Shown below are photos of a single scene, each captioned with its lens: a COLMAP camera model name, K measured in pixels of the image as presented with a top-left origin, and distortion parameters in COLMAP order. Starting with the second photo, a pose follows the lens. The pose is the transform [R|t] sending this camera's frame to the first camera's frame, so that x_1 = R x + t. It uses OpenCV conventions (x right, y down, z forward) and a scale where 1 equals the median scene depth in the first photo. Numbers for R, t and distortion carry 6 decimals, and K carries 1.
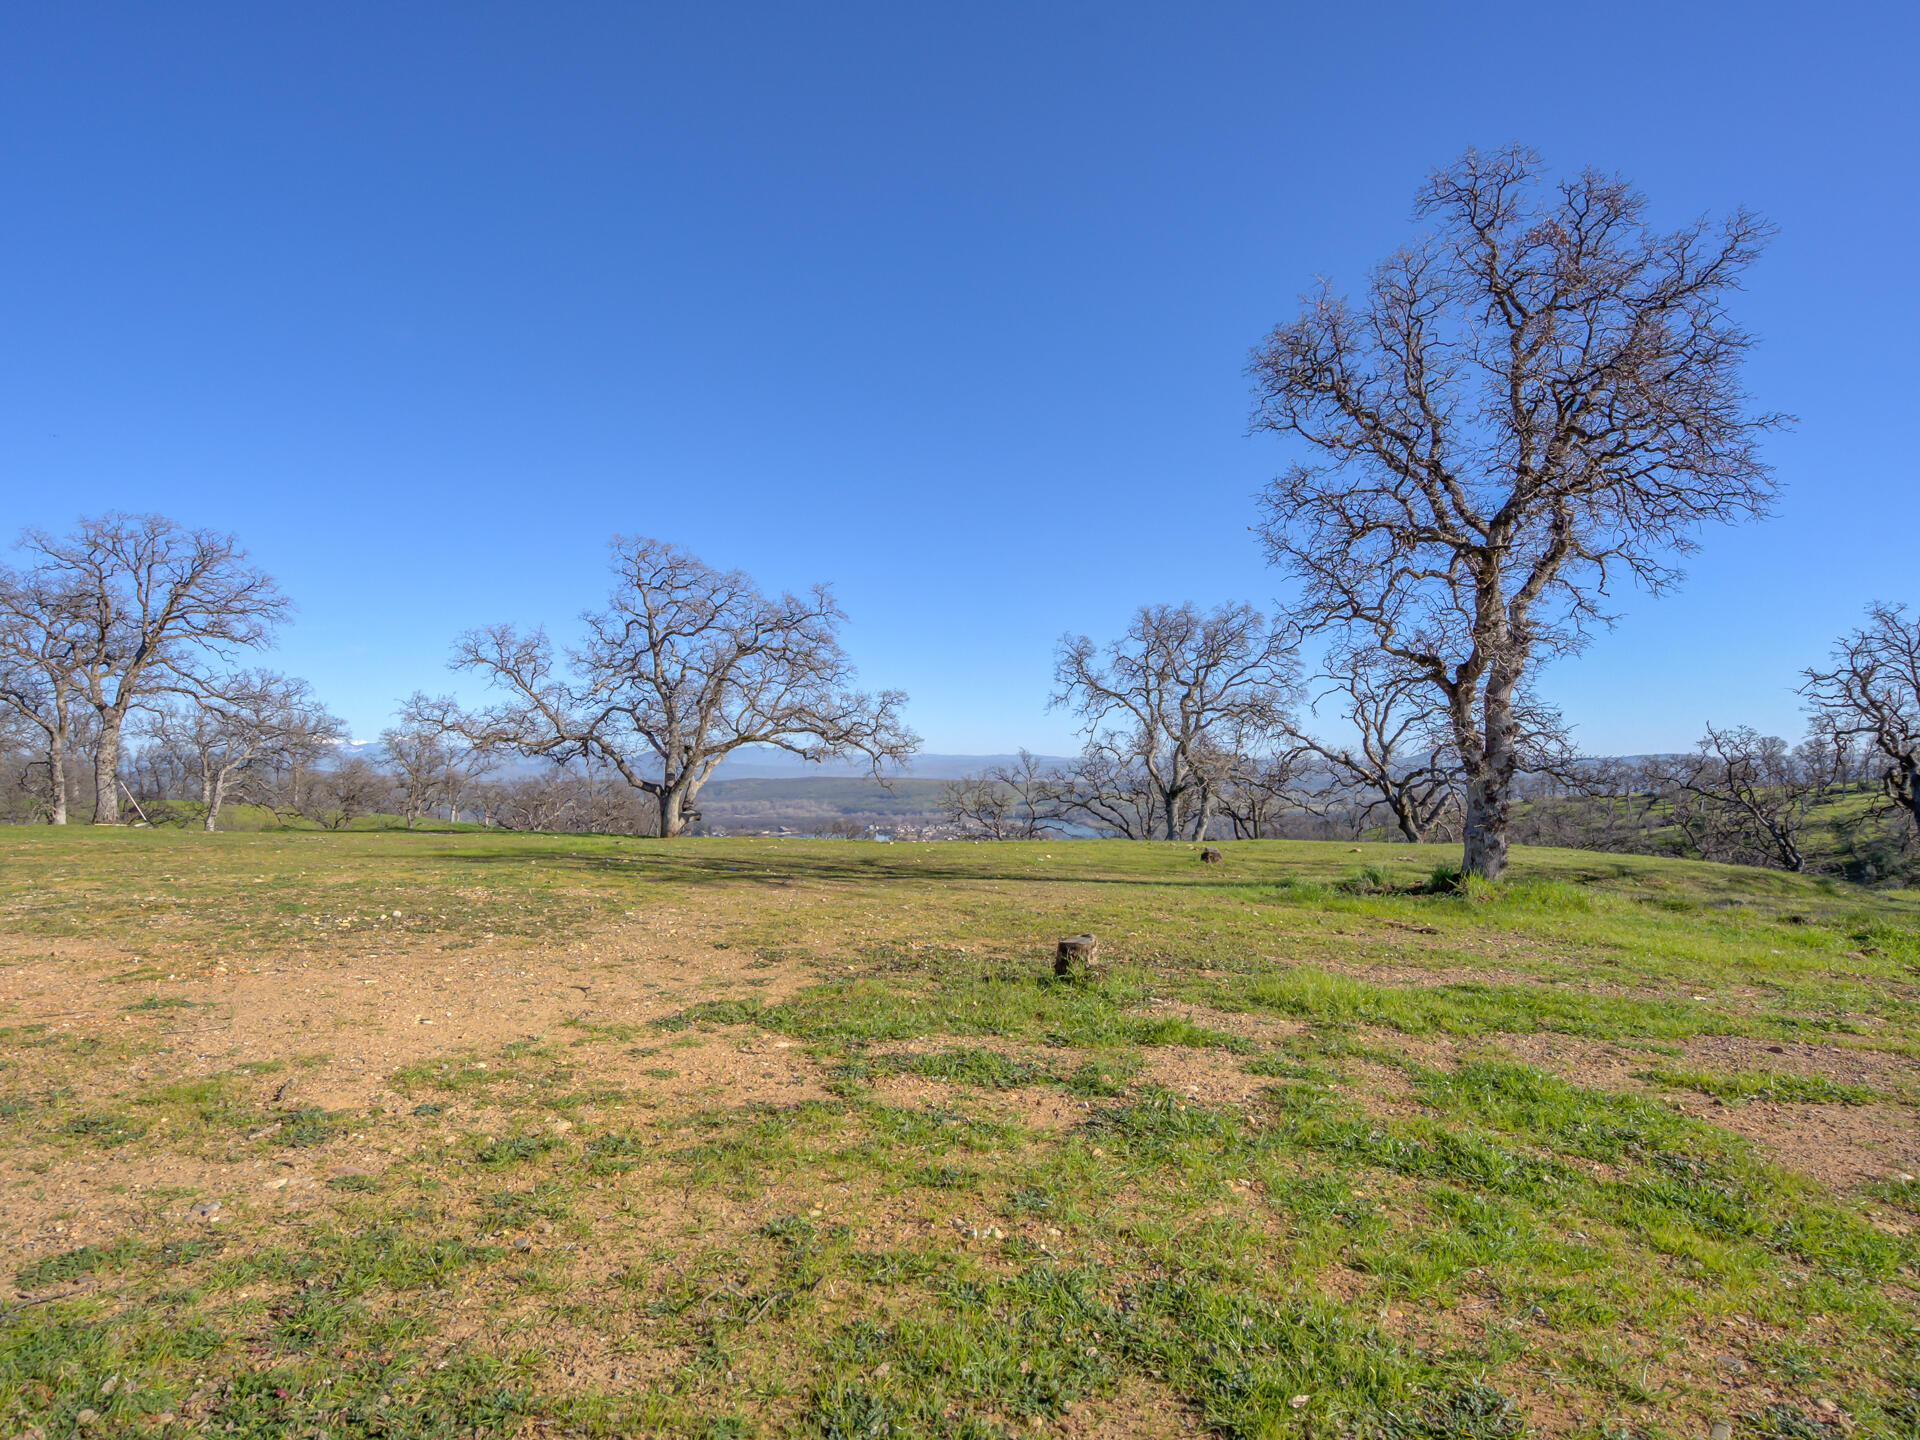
lens RADIAL K [[1034.7, 0, 959.2], [0, 1034.7, 720.5], [0, 0, 1]] dist [0.006556, -0.003048]
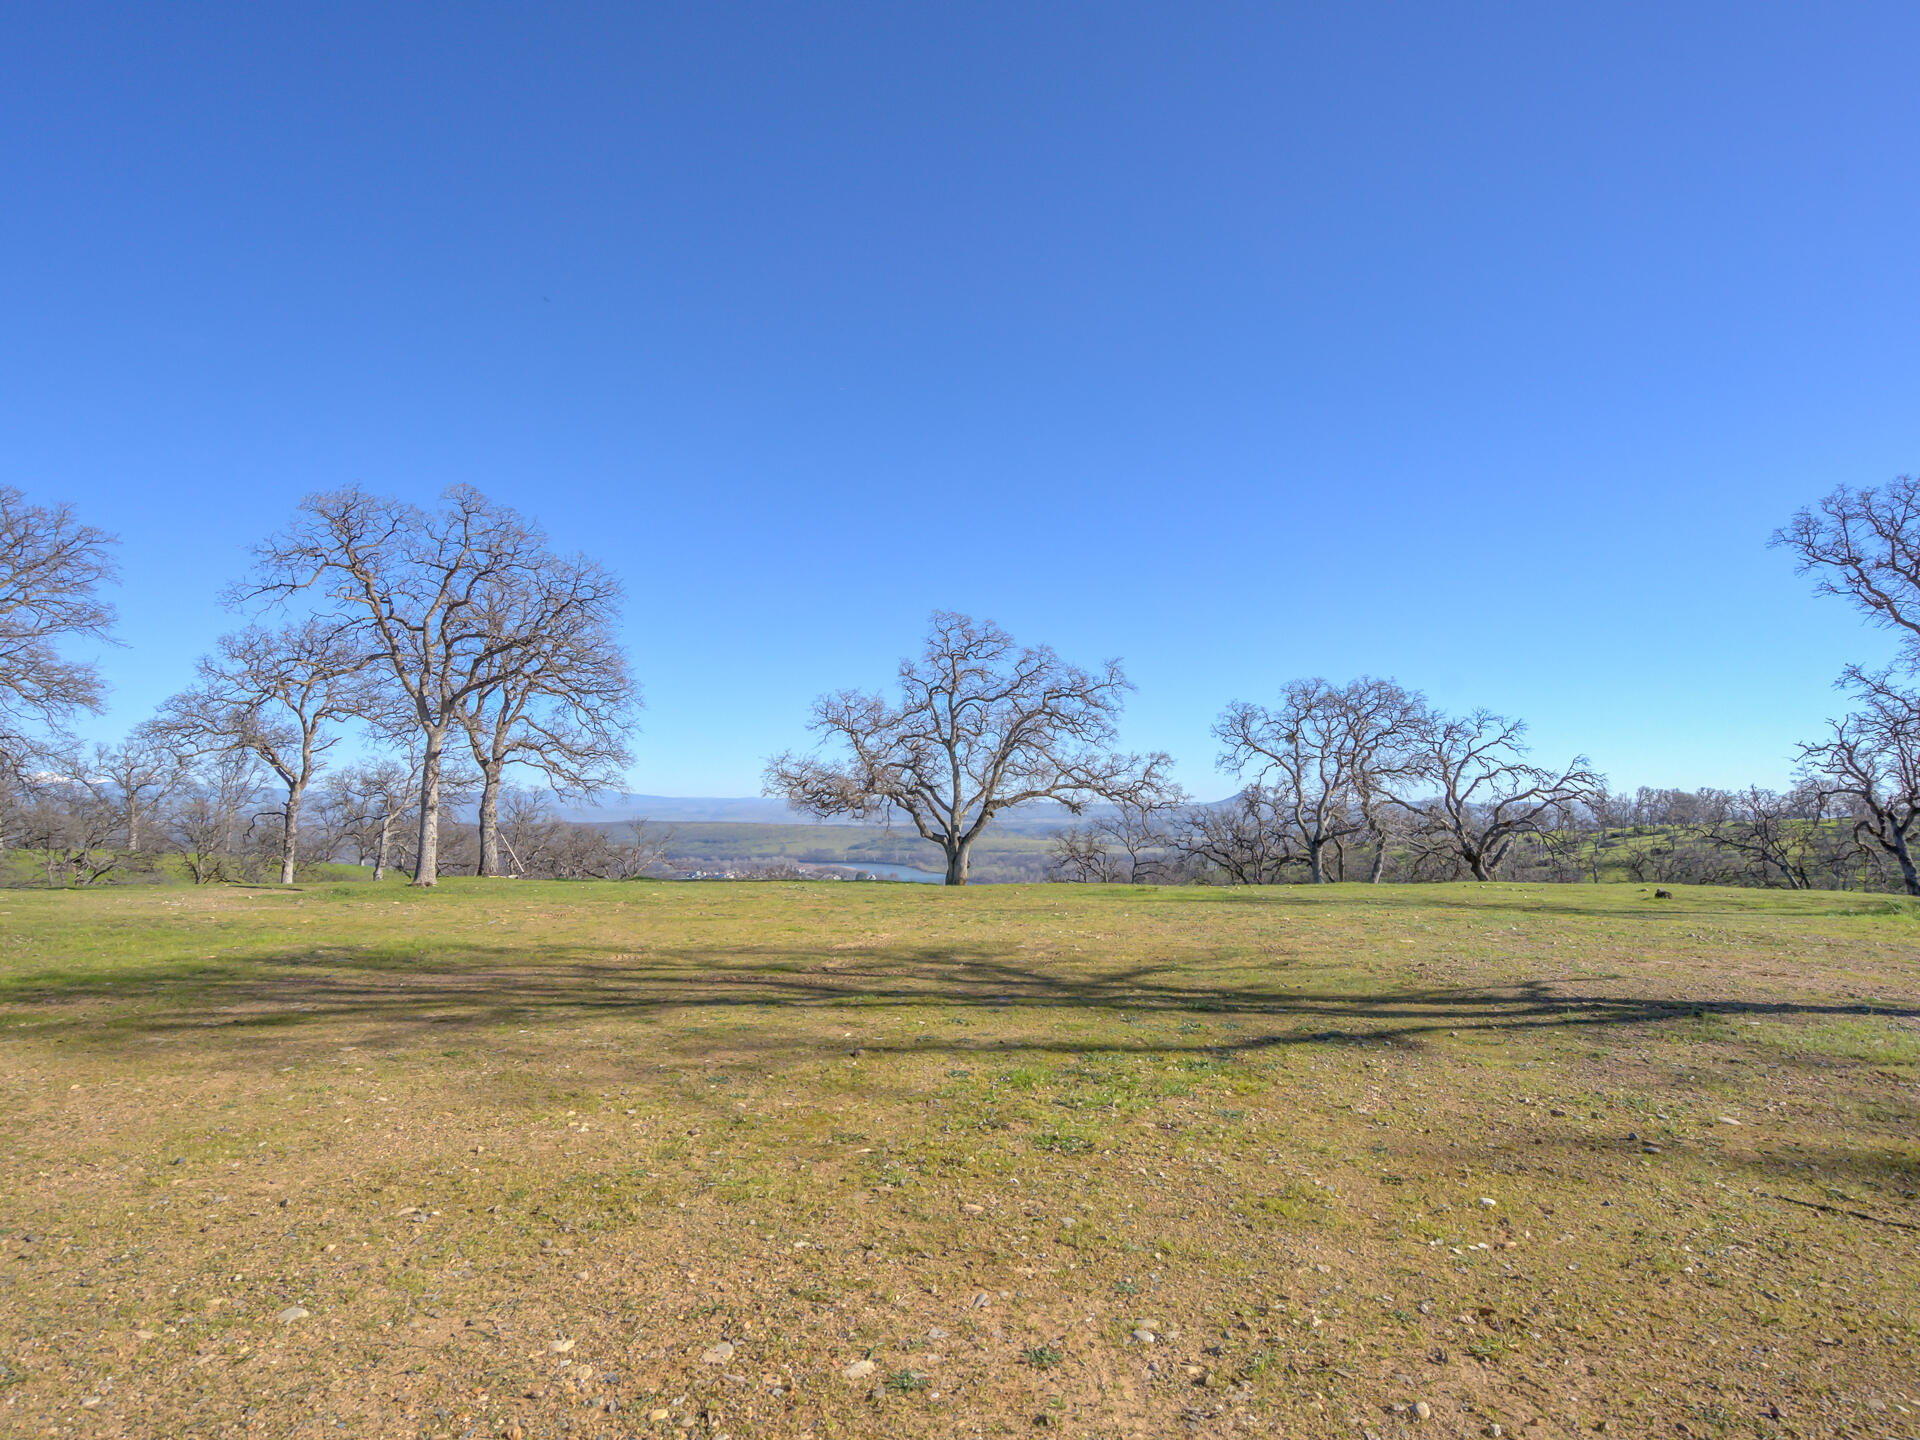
lens RADIAL K [[1034.7, 0, 953.0], [0, 1034.7, 717.8], [0, 0, 1]] dist [0.006556, -0.003048]
pose [[0.987333, 0.016560, 0.157793, -0.373371], [-0.009461, 0.998913, -0.045638, -0.010421], [-0.158378, 0.043567, 0.986417, -0.069880]]
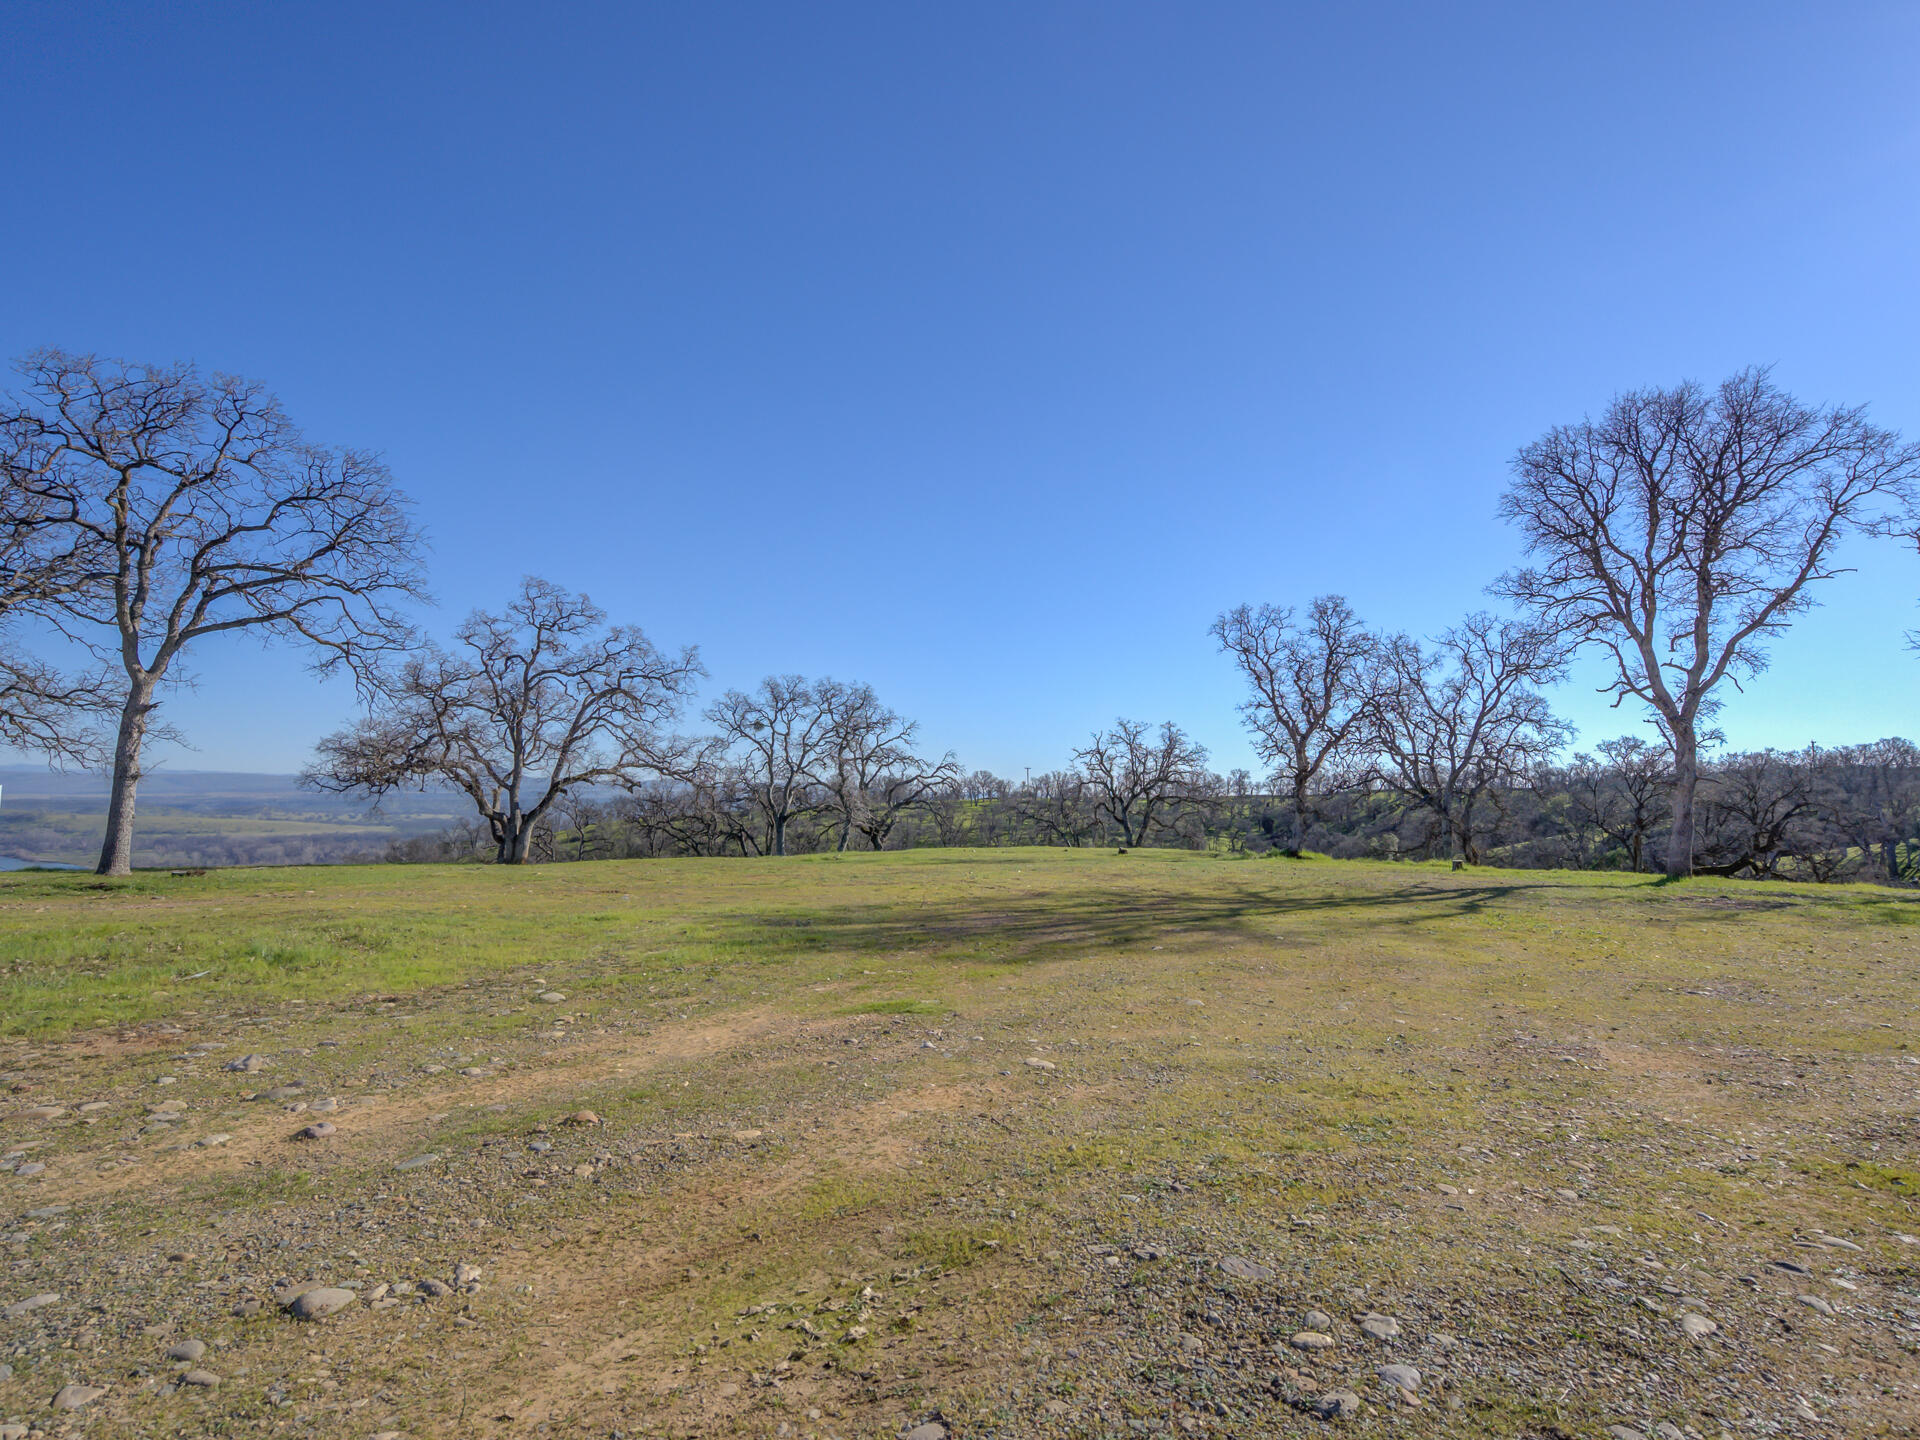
lens RADIAL K [[1034.7, 0, 963.3], [0, 1034.7, 718.9], [0, 0, 1]] dist [0.006556, -0.003048]
pose [[0.649592, 0.067285, 0.757299, -0.642620], [-0.051023, 0.997689, -0.044876, -0.007159], [-0.758569, -0.009489, 0.651524, -0.020658]]
